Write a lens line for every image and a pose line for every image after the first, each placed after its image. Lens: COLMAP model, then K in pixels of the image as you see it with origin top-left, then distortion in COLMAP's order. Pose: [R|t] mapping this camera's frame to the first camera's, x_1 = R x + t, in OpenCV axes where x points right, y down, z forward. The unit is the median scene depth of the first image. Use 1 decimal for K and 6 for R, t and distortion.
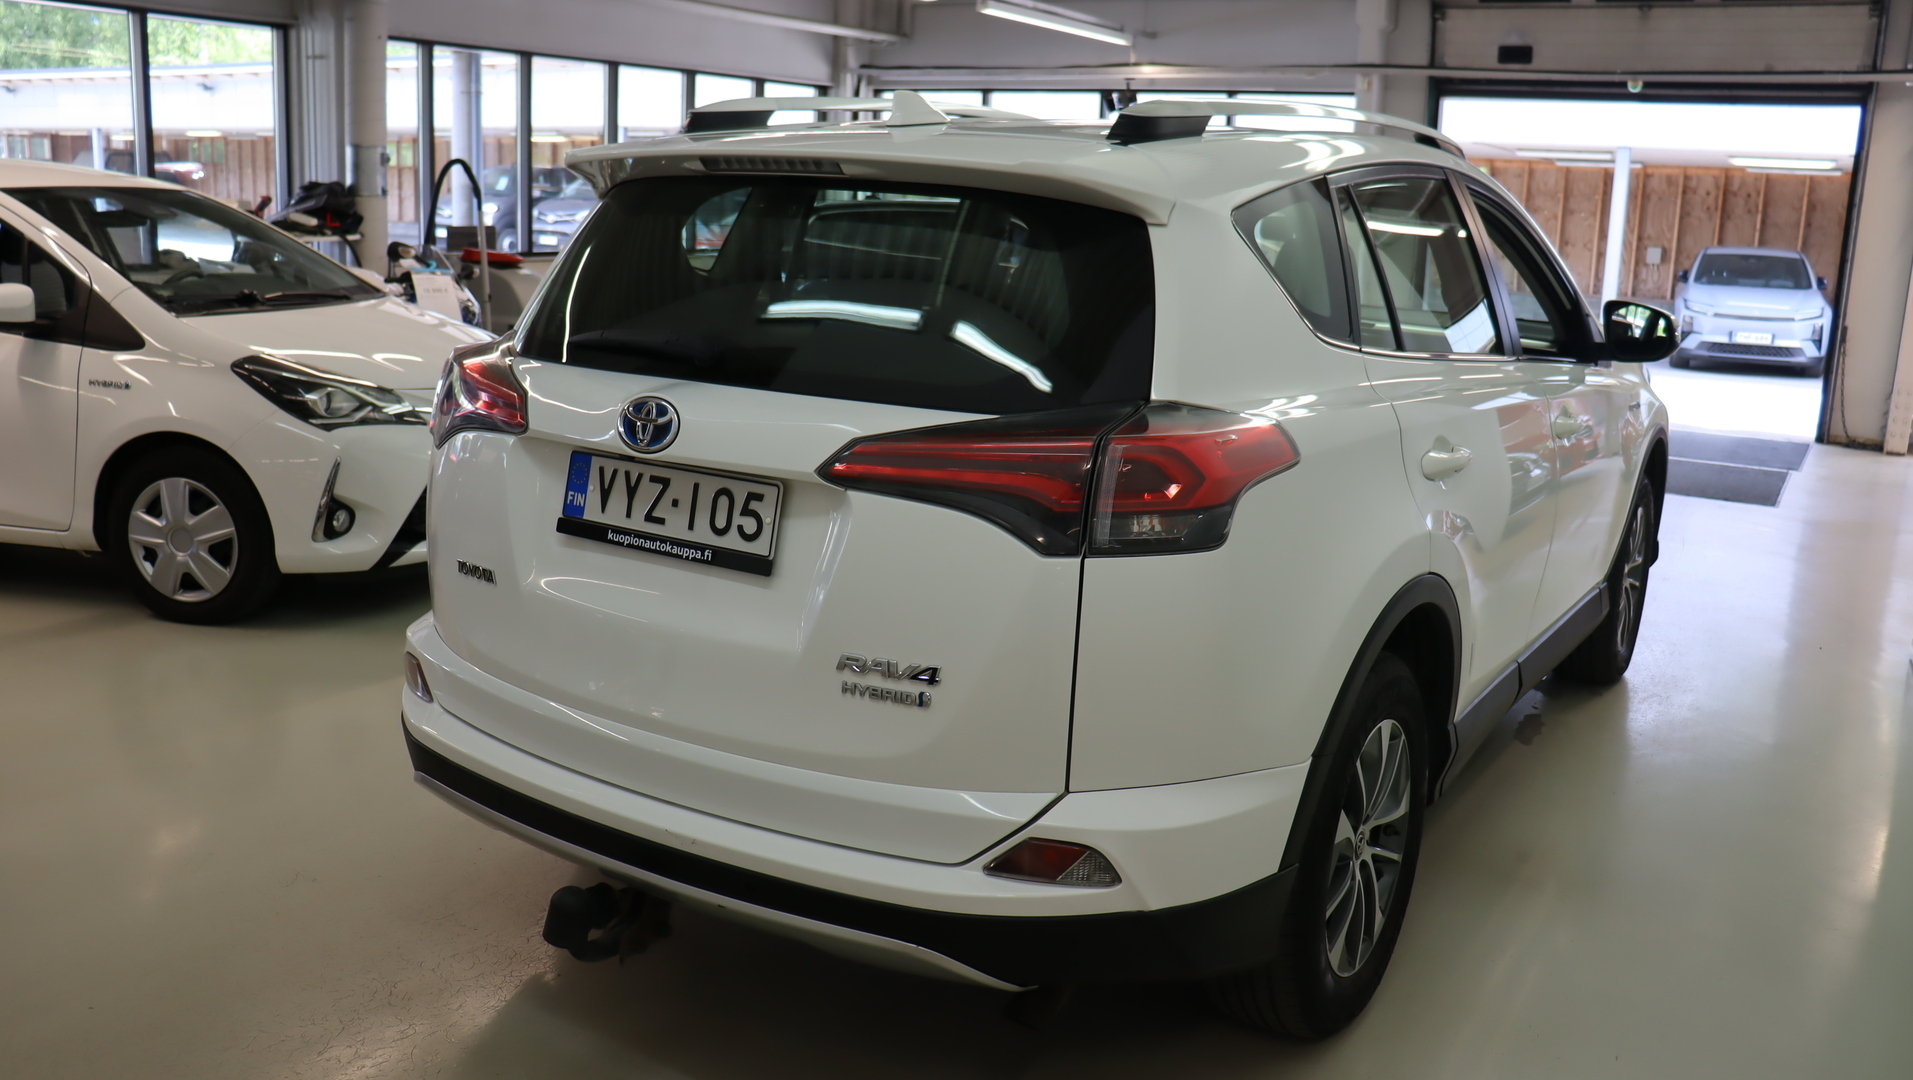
lens RADIAL K [[1558.8, 0, 984.1], [0, 1558.8, 501.2], [0, 0, 1]] dist [-0.174267, 0.151159]
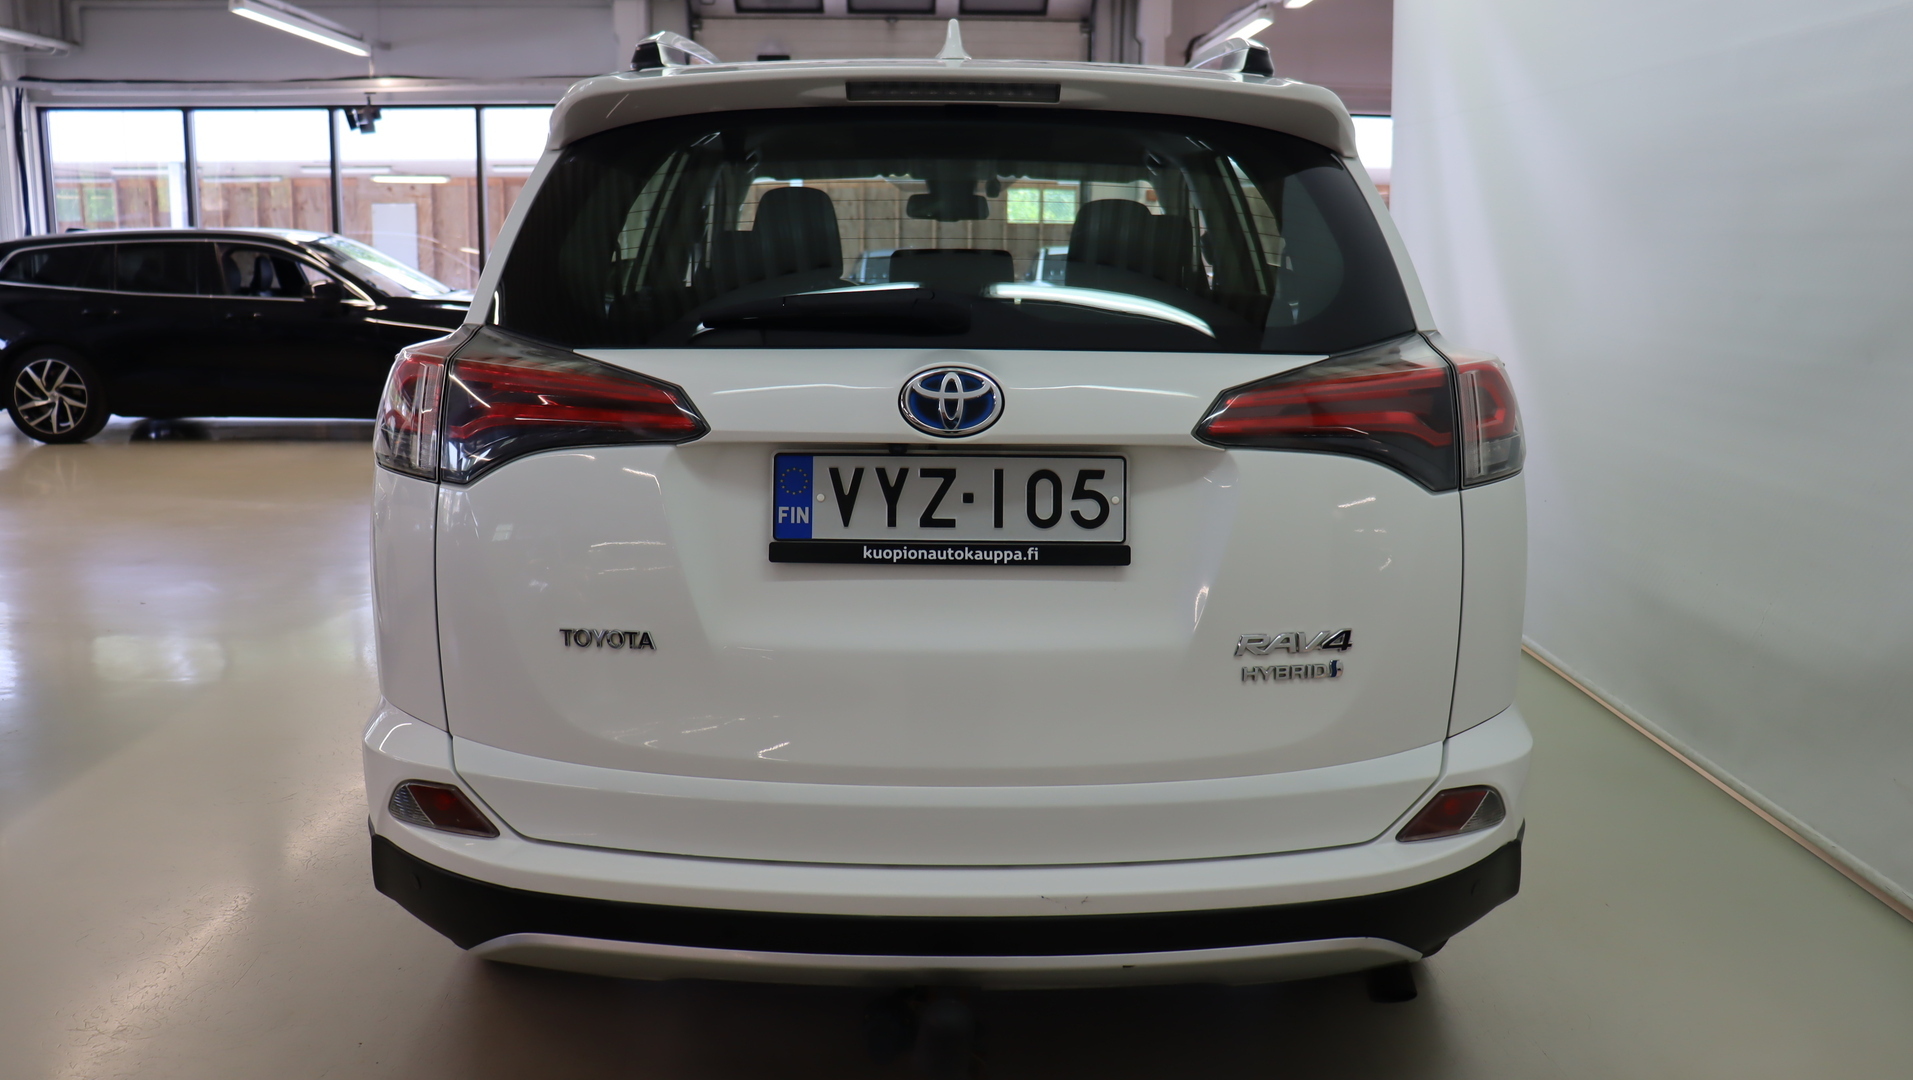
lens RADIAL K [[1558.8, 0, 984.1], [0, 1558.8, 501.2], [0, 0, 1]] dist [-0.174267, 0.151159]
pose [[0.840925, -0.116751, 0.528407, -0.616154], [0.126190, 0.991837, 0.018322, -0.010862], [-0.526233, 0.051272, 0.848793, 0.306604]]
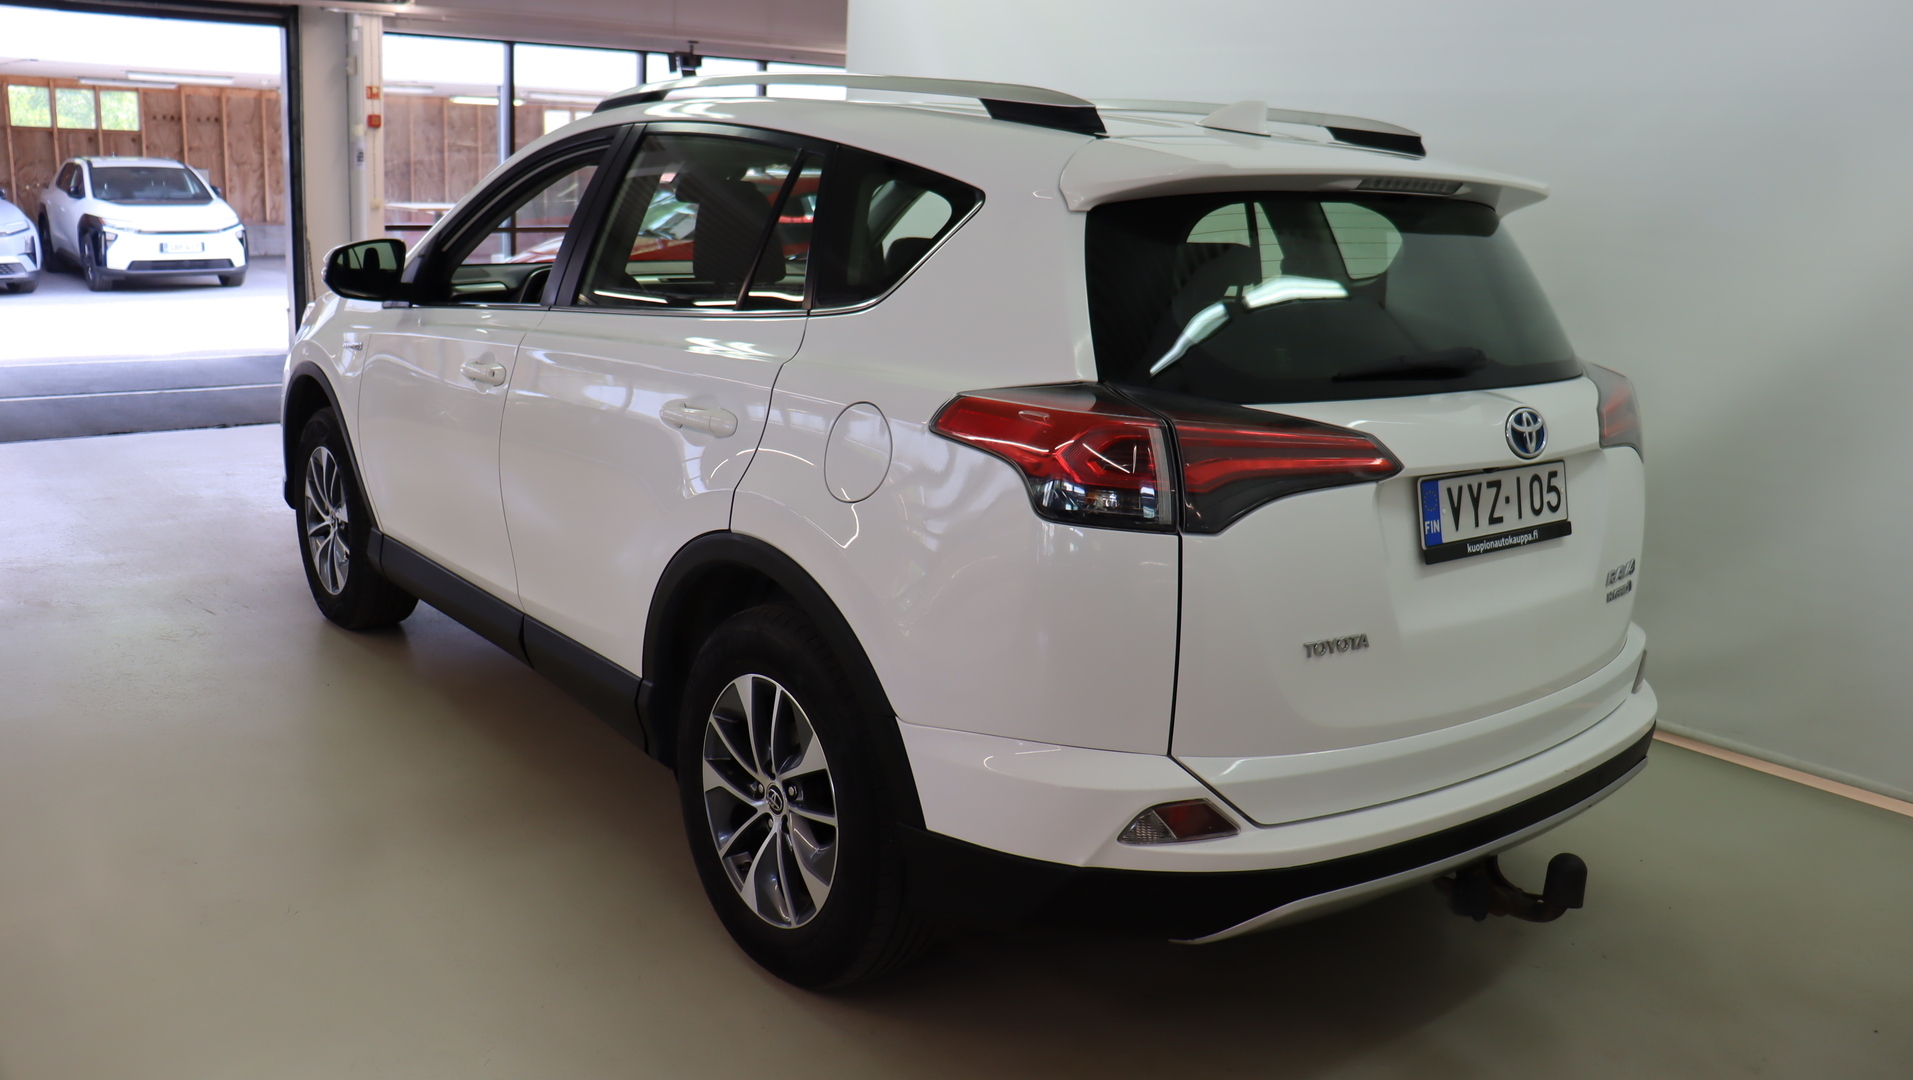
lens RADIAL K [[1558.8, 0, 984.1], [0, 1558.8, 501.2], [0, 0, 1]] dist [-0.174267, 0.151159]
pose [[0.341426, -0.219632, 0.913887, -1.320159], [0.154807, 0.972177, 0.175805, -0.246924], [-0.927072, 0.081452, 0.365927, 0.939801]]
